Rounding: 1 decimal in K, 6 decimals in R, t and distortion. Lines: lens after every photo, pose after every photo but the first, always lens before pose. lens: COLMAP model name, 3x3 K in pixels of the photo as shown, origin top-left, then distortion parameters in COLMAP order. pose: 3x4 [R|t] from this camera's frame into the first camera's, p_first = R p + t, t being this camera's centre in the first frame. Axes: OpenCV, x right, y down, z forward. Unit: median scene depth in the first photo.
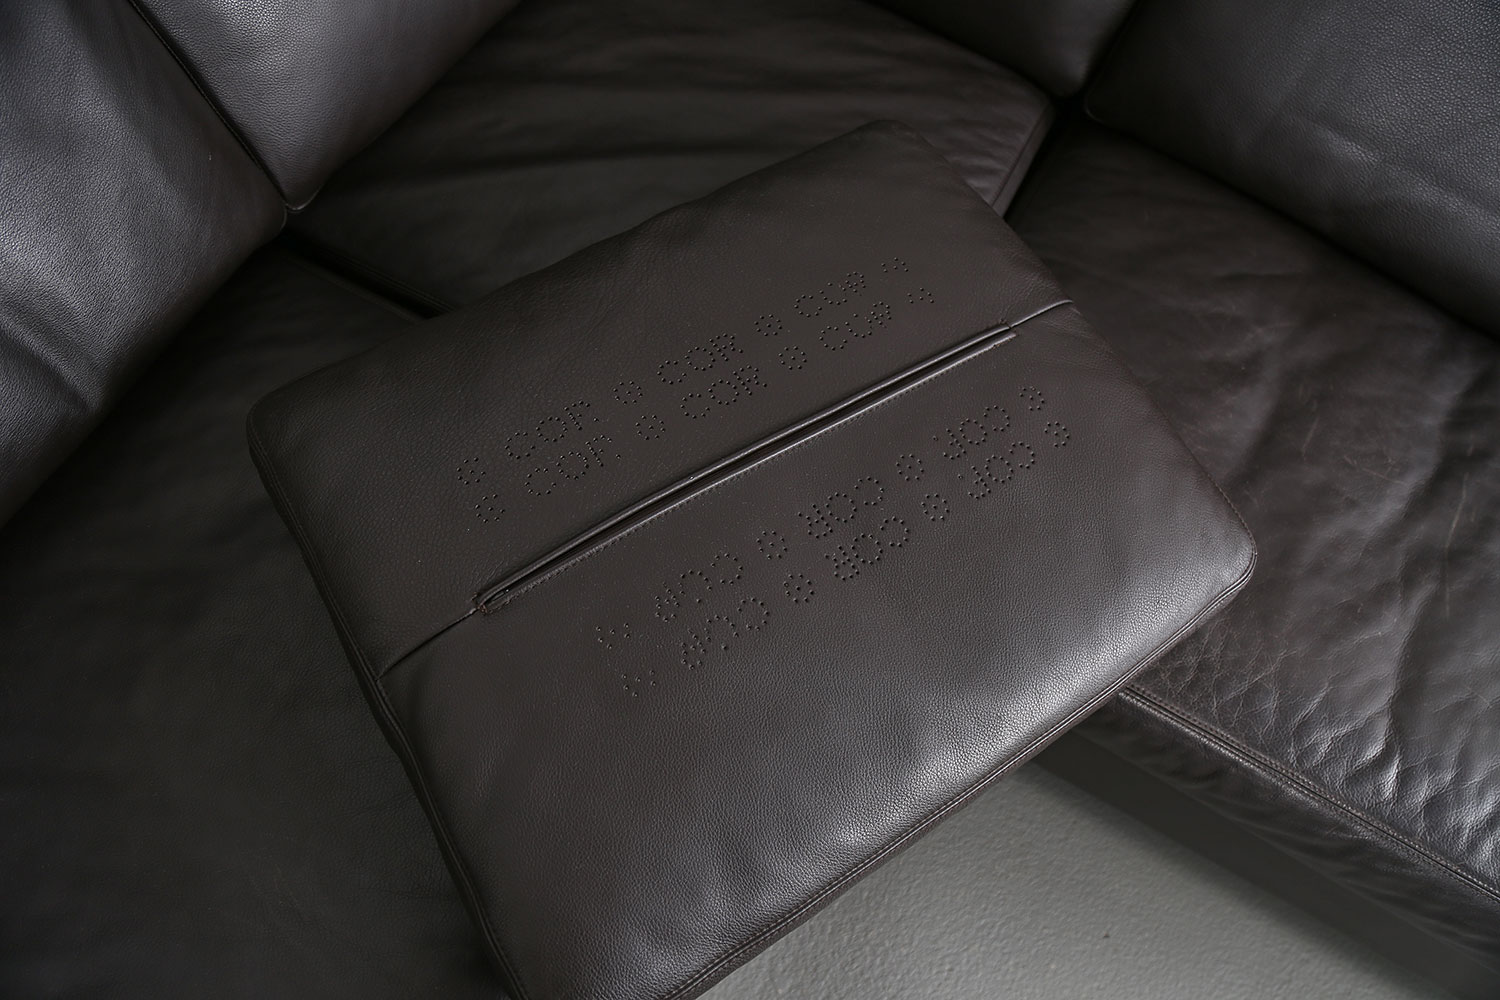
lens RADIAL K [[1014.7, 0, 755.7], [0, 1014.7, 526.5], [0, 0, 1]] dist [-0.122196, 0.055195]
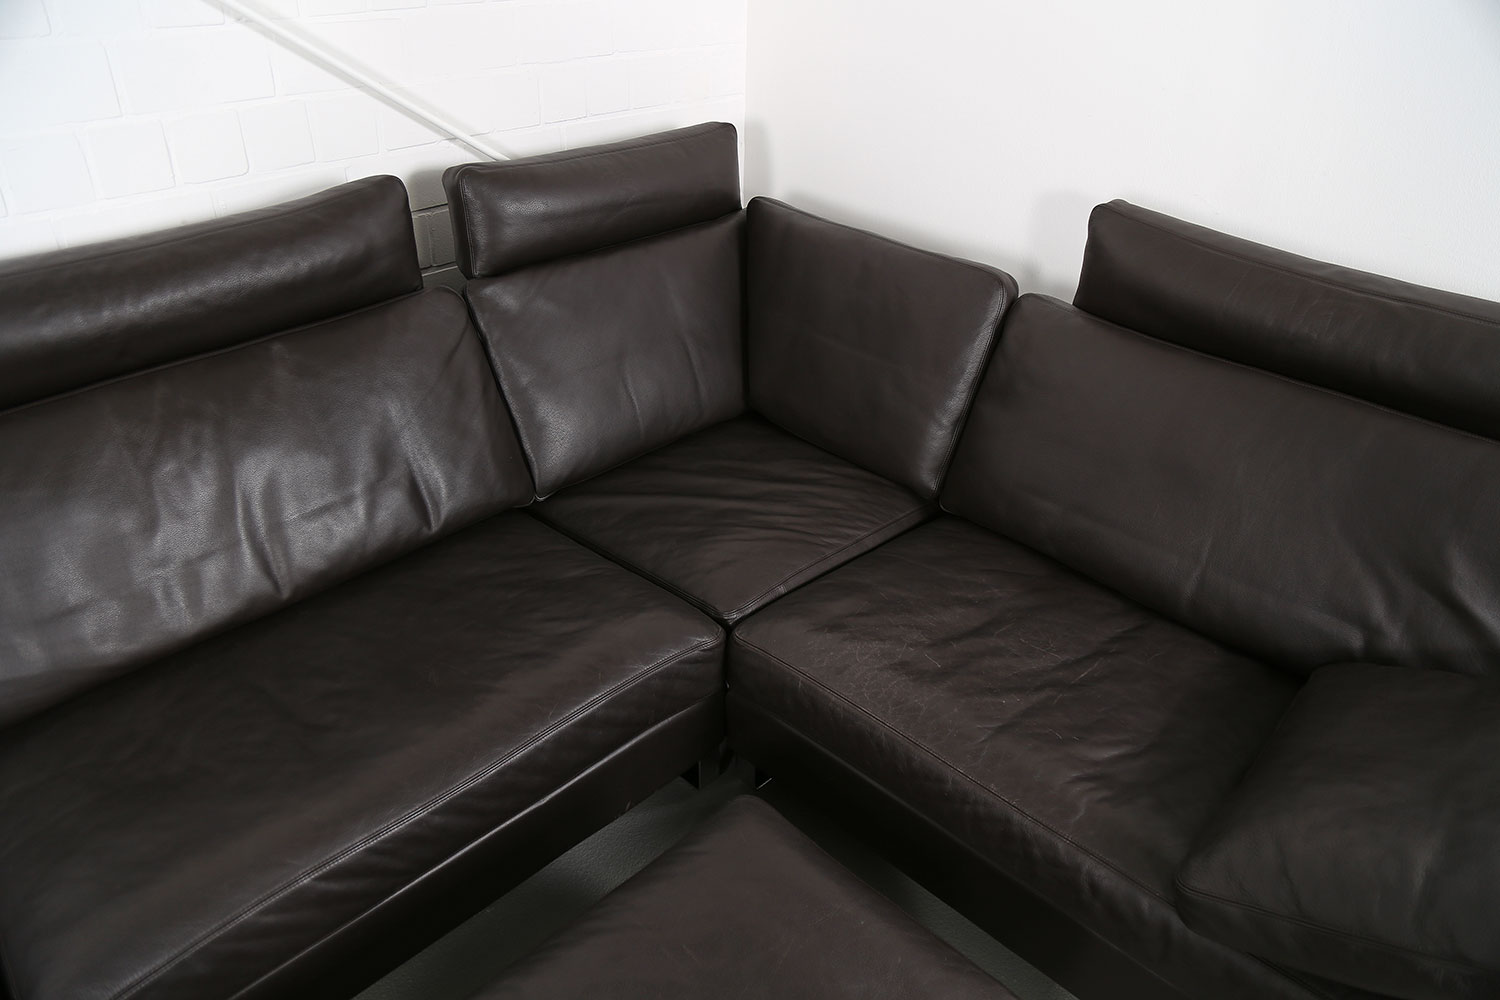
lens RADIAL K [[1014.7, 0, 747.5], [0, 1014.7, 500.5], [0, 0, 1]] dist [-0.122196, 0.055195]
pose [[0.956266, 0.053863, -0.287498, 0.619298], [-0.215009, 0.795833, -0.566057, 0.846576], [0.198311, 0.603115, 0.772609, -0.648361]]
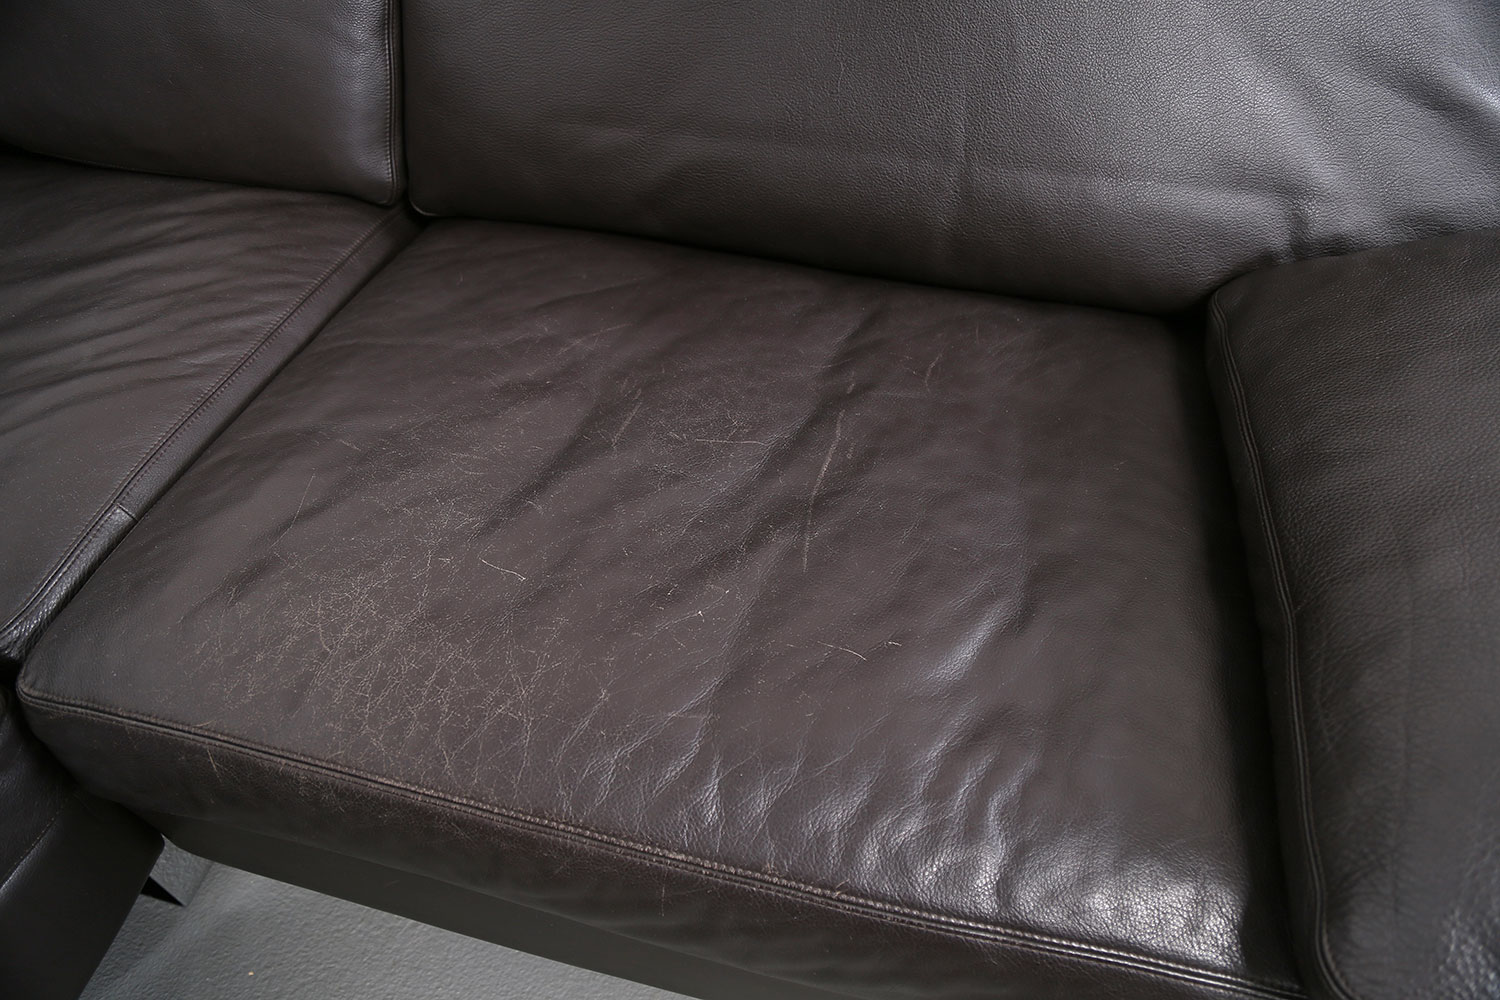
lens RADIAL K [[1014.7, 0, 740.0], [0, 1014.7, 497.8], [0, 0, 1]] dist [-0.122196, 0.055195]
pose [[0.959115, -0.272130, 0.077738, 0.561199], [0.282713, 0.908536, -0.307630, 0.244305], [0.013087, 0.317031, 0.948325, 0.214031]]
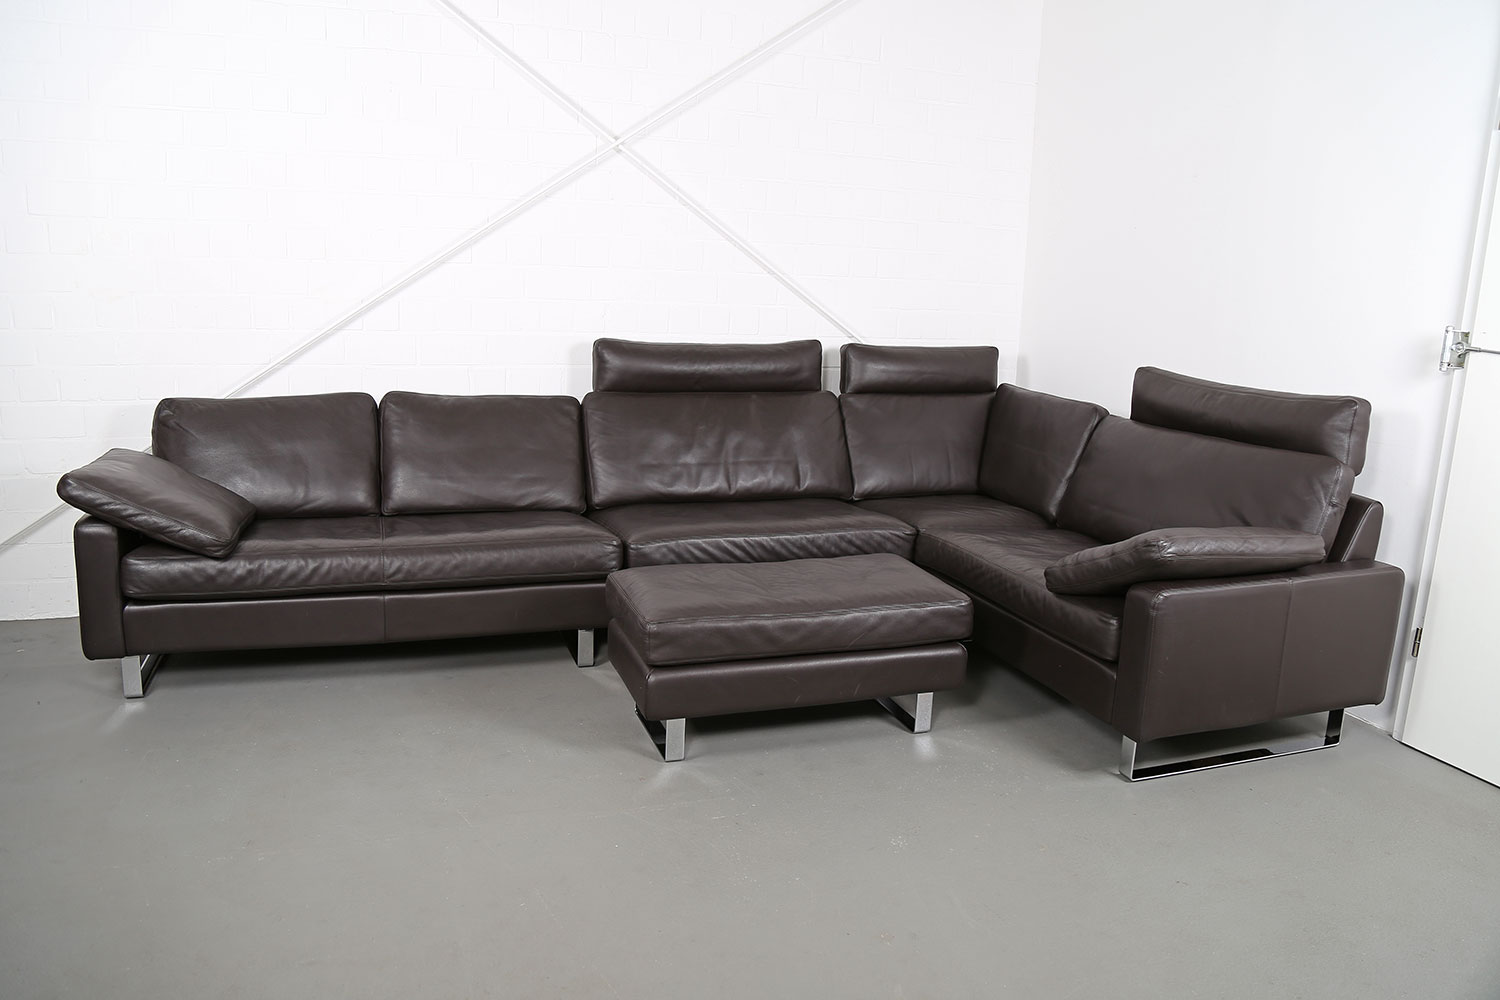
lens RADIAL K [[1014.7, 0, 718.1], [0, 1014.7, 477.6], [0, 0, 1]] dist [-0.122196, 0.055195]
pose [[0.727747, 0.040633, -0.684641, 2.169220], [-0.606196, 0.505026, -0.614390, 2.761334], [0.320797, 0.862147, 0.392163, -1.054926]]
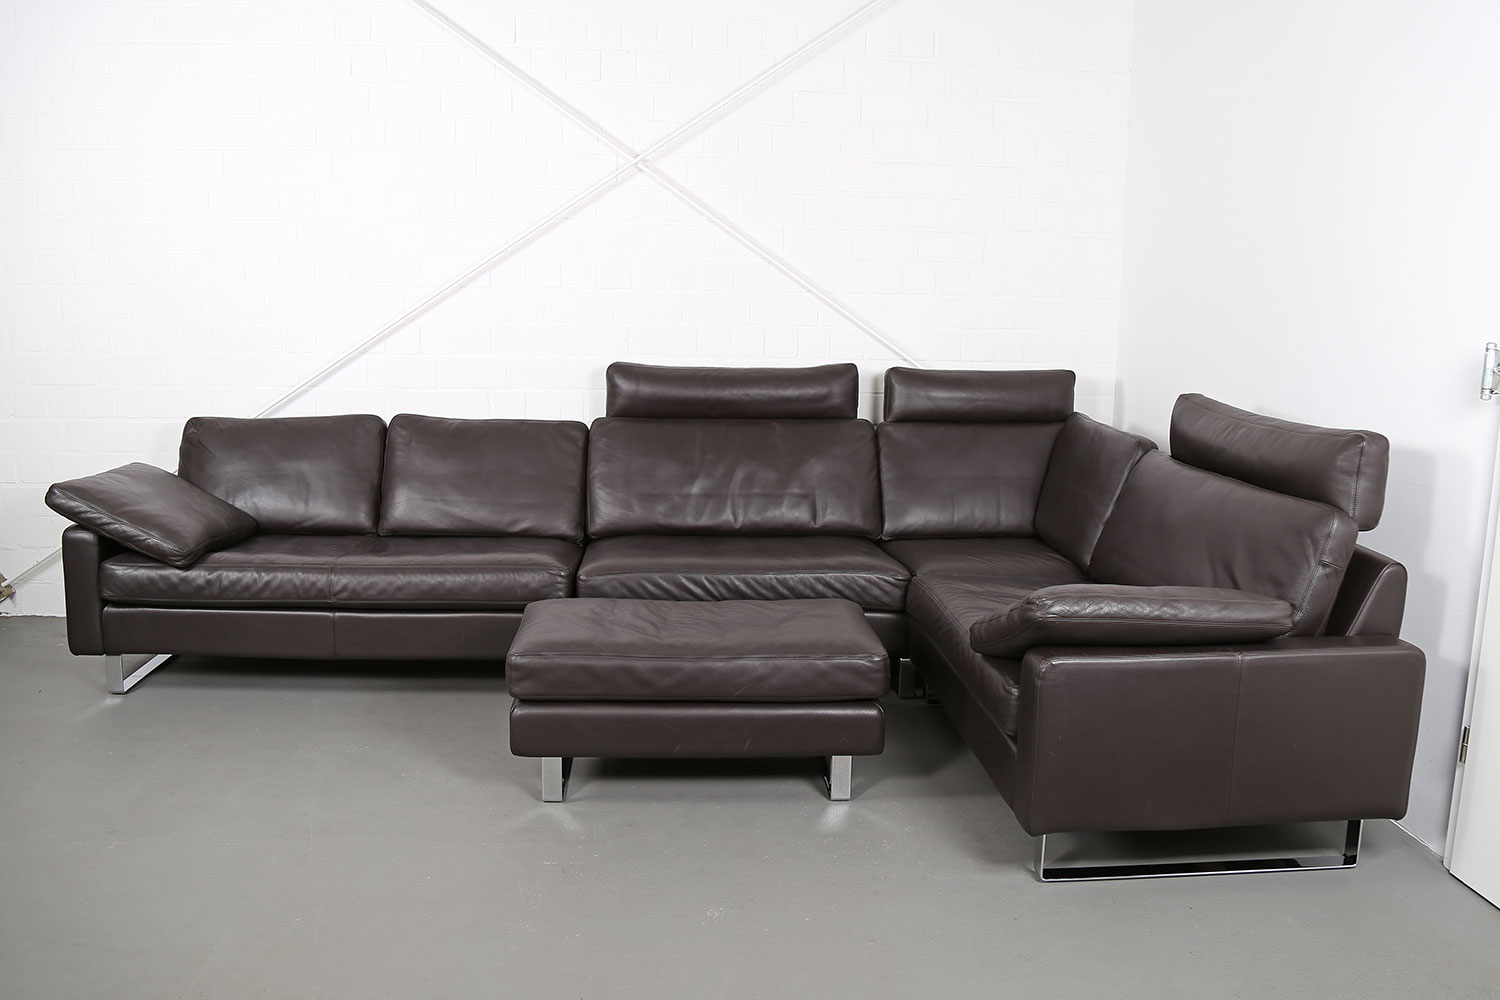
lens RADIAL K [[1093.4, 0, 727.6], [0, 1093.4, 454.5], [0, 0, 1]] dist [-0.125046, 0.058350]
pose [[0.534352, 0.018846, -0.845052, 2.892627], [-0.755083, 0.459969, -0.467203, 2.043687], [0.379893, 0.887735, 0.260015, -0.691800]]
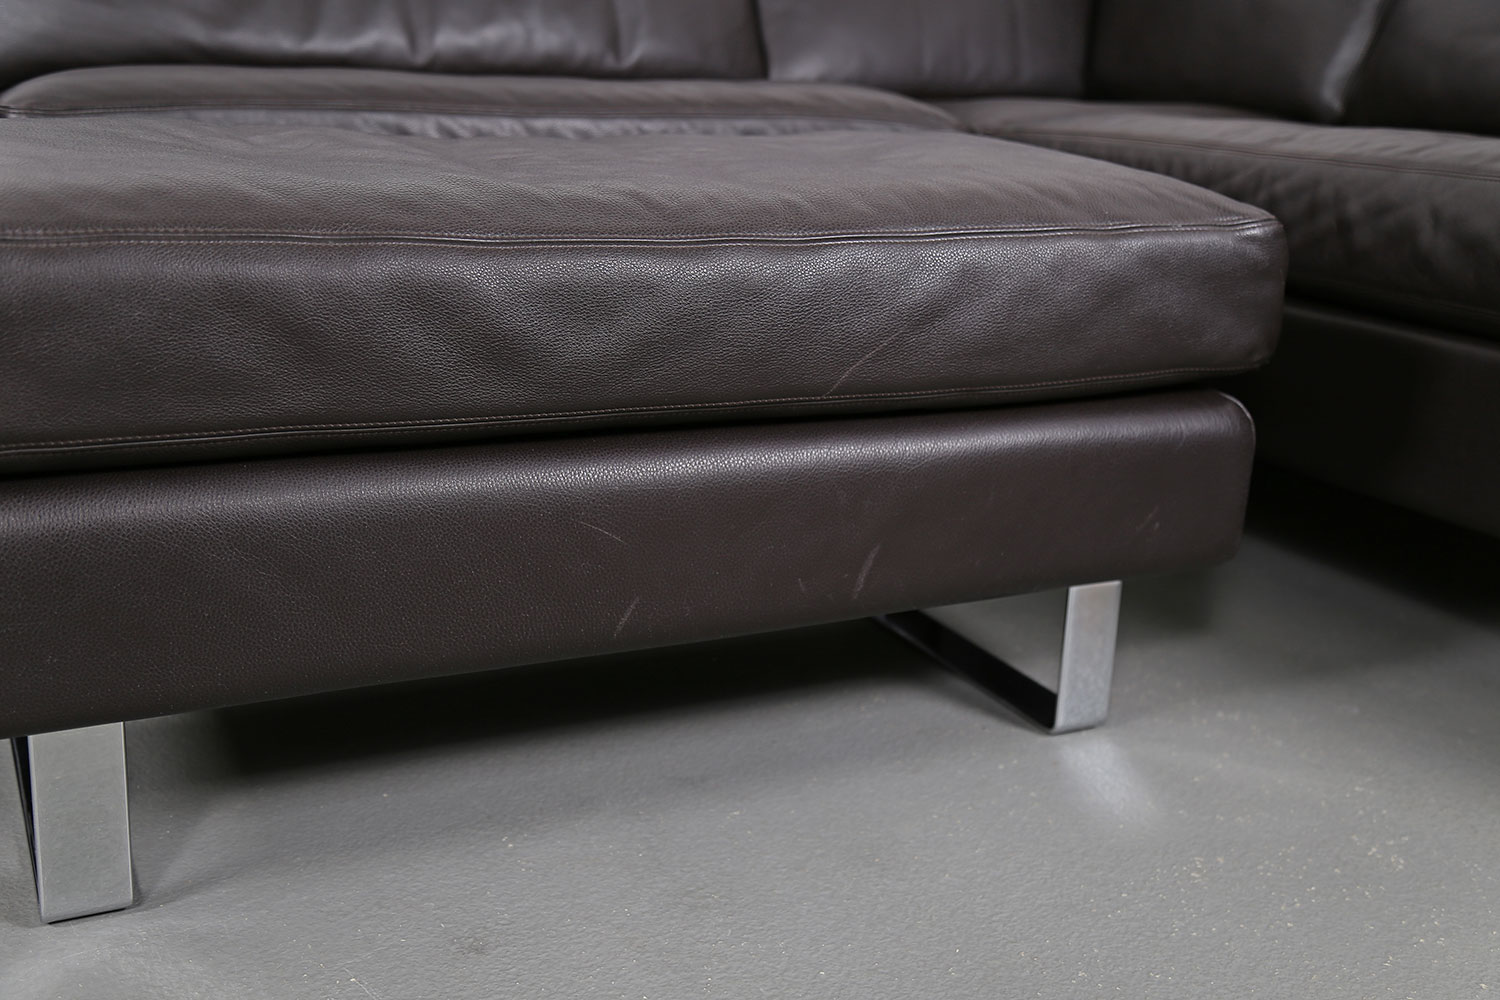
lens RADIAL K [[1626.1, 0, 758.9], [0, 1626.1, 476.4], [0, 0, 1]] dist [0.044116, 0.000000]
pose [[0.828064, 0.077852, -0.555202, 1.042975], [-0.491429, 0.577425, -0.651980, 1.772179], [0.269829, 0.812724, 0.516403, 0.095976]]
